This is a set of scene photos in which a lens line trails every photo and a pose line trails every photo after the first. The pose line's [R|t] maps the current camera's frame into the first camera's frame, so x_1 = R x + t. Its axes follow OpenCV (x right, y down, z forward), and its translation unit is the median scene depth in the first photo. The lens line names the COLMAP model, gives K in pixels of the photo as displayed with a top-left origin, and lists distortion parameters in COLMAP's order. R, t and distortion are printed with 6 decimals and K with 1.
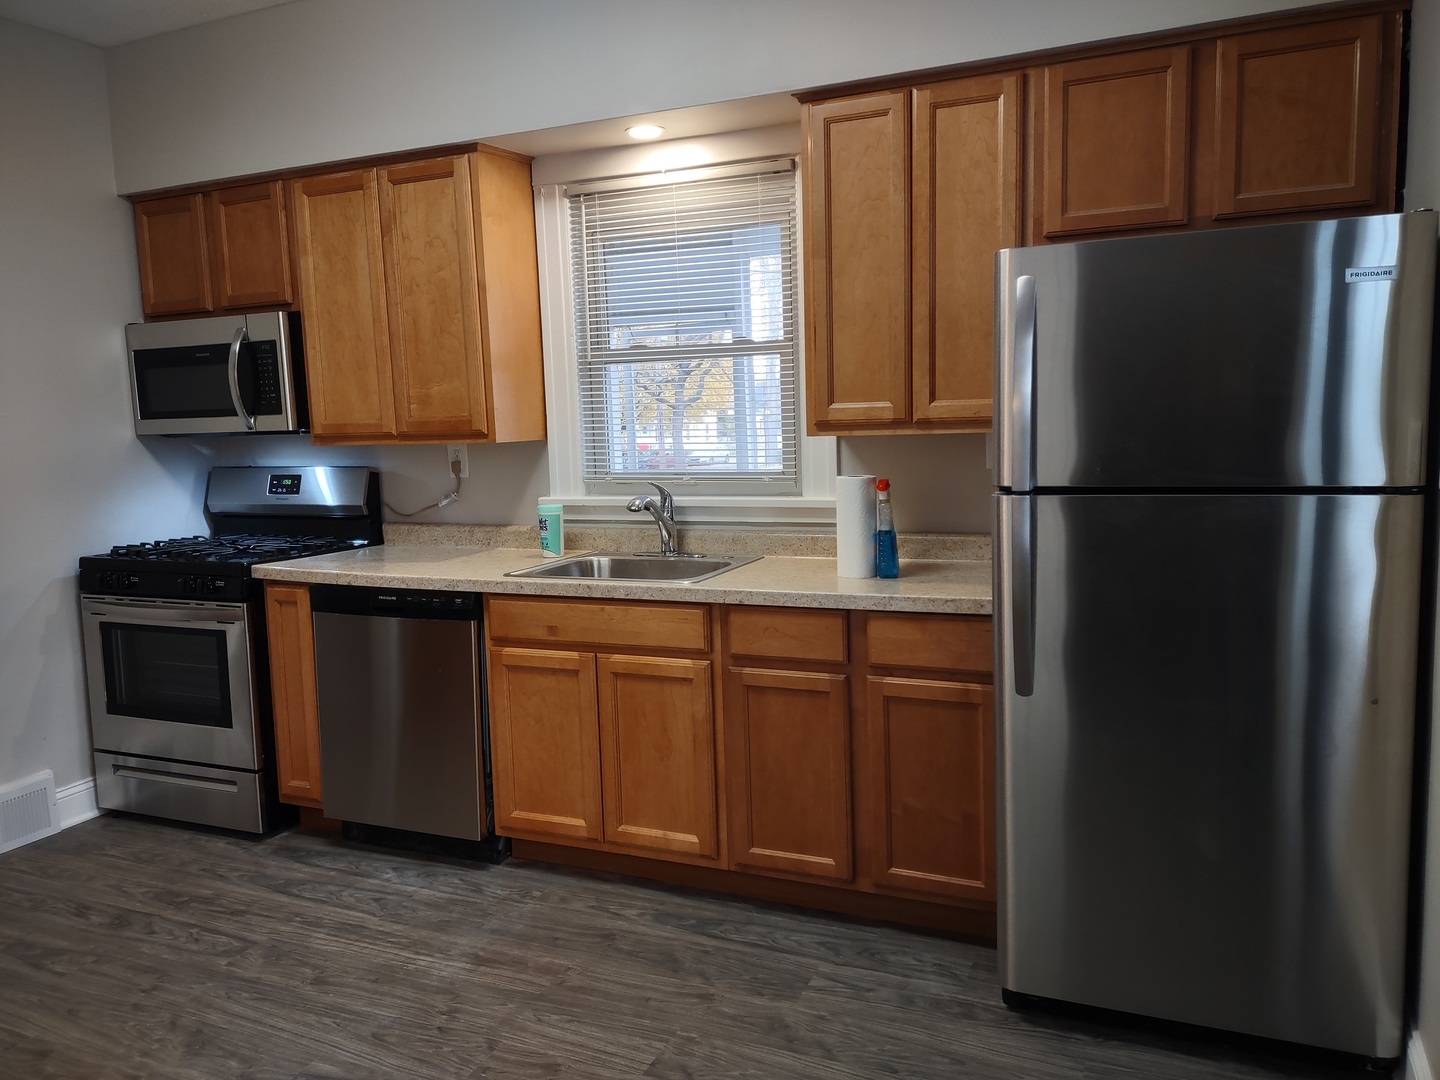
lens RADIAL K [[1069.5, 0, 713.5], [0, 1069.5, 522.2], [0, 0, 1]] dist [0.034859, -0.037718]
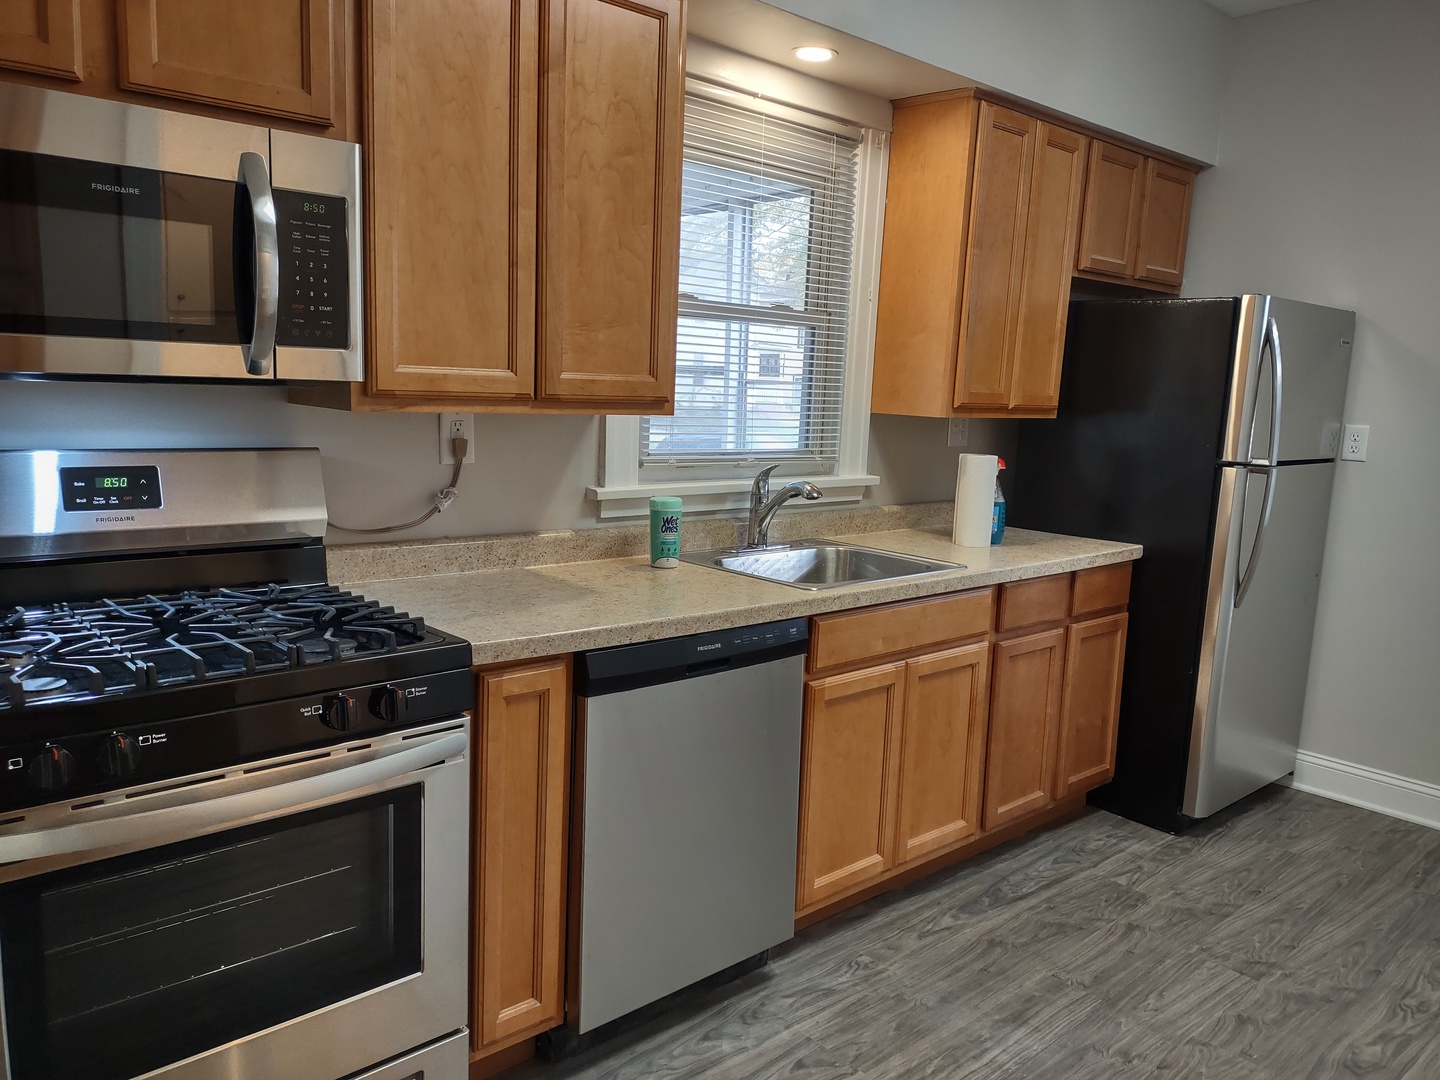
lens RADIAL K [[1069.5, 0, 711.4], [0, 1069.5, 529.1], [0, 0, 1]] dist [0.034859, -0.037718]
pose [[0.416319, -0.078788, 0.905798, -1.008895], [0.041036, 0.996851, 0.067847, -0.054060], [-0.908292, 0.008924, 0.418242, 0.801711]]
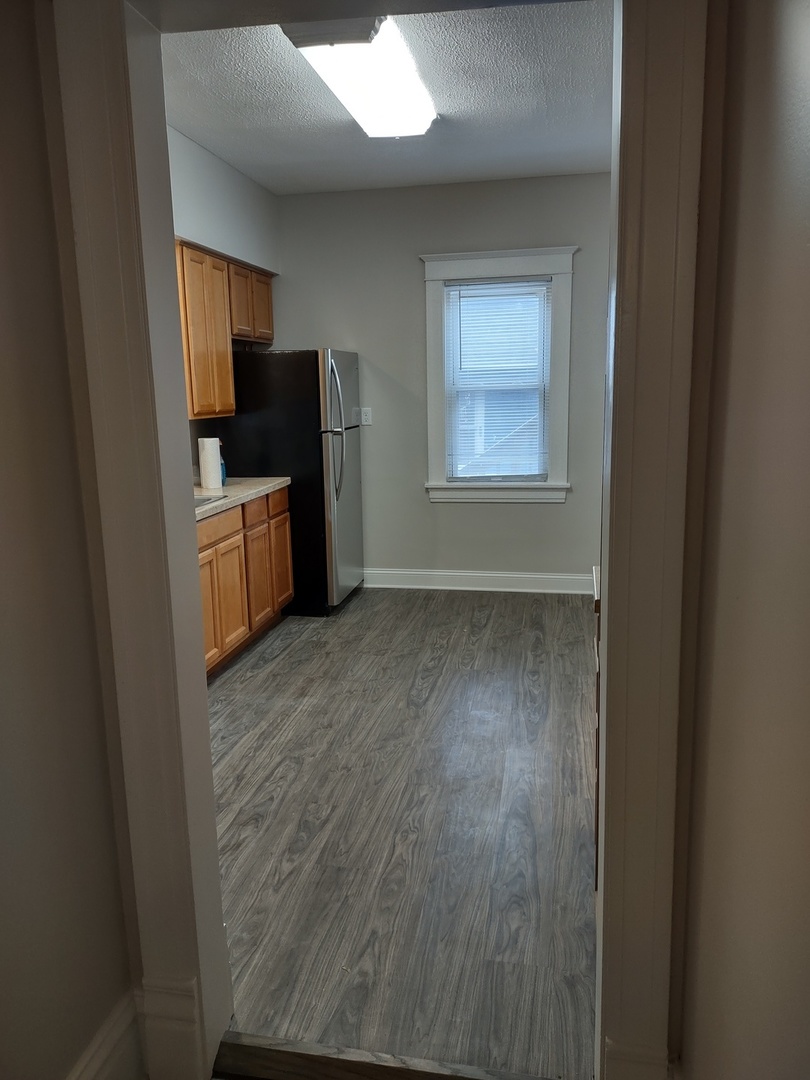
lens RADIAL K [[802.1, 0, 406.1], [0, 802.1, 513.6], [0, 0, 1]] dist [0.034859, -0.037718]
pose [[-0.231268, -0.117562, 0.965761, -1.481879], [0.125817, 0.980722, 0.149512, -0.087231], [-0.964720, 0.156087, -0.212018, 1.005017]]
